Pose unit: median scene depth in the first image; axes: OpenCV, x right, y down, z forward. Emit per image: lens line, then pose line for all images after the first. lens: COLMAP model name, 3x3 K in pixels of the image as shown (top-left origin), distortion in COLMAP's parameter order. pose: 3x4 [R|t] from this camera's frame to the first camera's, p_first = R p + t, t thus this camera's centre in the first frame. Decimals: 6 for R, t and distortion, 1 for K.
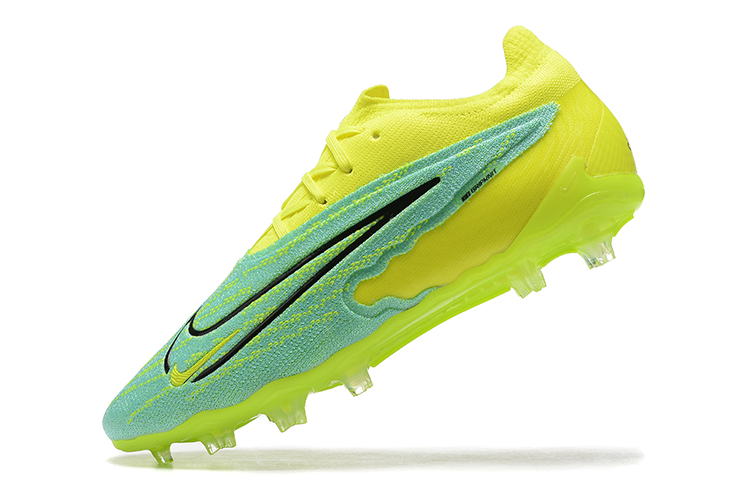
lens RADIAL K [[1929.9, 0, 374.5], [0, 1929.9, 250.4], [0, 0, 1]] dist [0.149597, 0.000000]
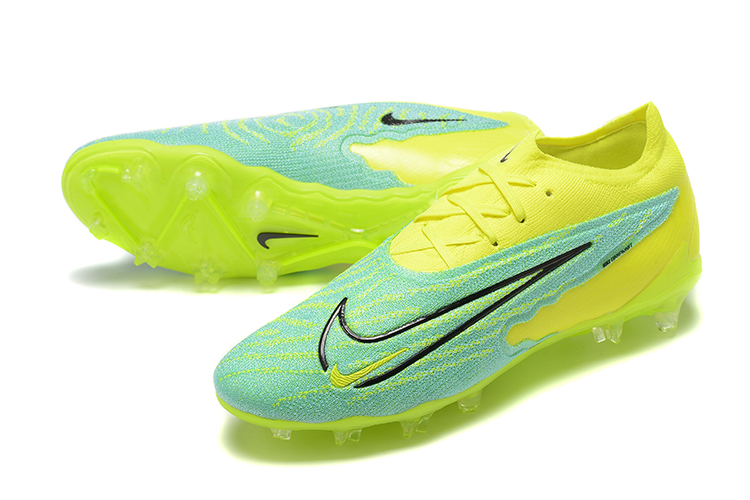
lens RADIAL K [[1929.9, 0, 371.9], [0, 1929.9, 250.6], [0, 0, 1]] dist [0.149597, 0.000000]
pose [[0.857334, 0.170179, 0.485817, -0.615794], [-0.281715, 0.945009, 0.166118, -0.183203], [-0.430831, -0.279280, 0.858130, 0.096991]]
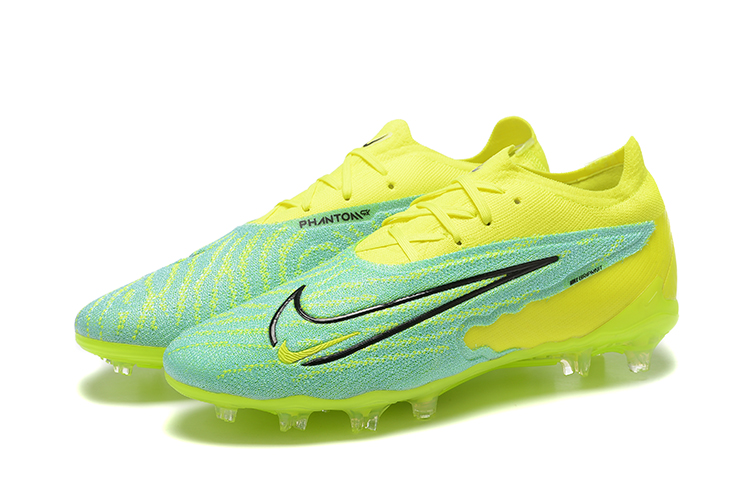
lens RADIAL K [[1929.9, 0, 378.9], [0, 1929.9, 249.3], [0, 0, 1]] dist [0.149597, 0.000000]
pose [[0.863057, 0.327226, 0.384780, -0.479917], [-0.347181, 0.937613, -0.018647, 0.014056], [-0.366876, -0.117495, 0.922820, 0.022846]]
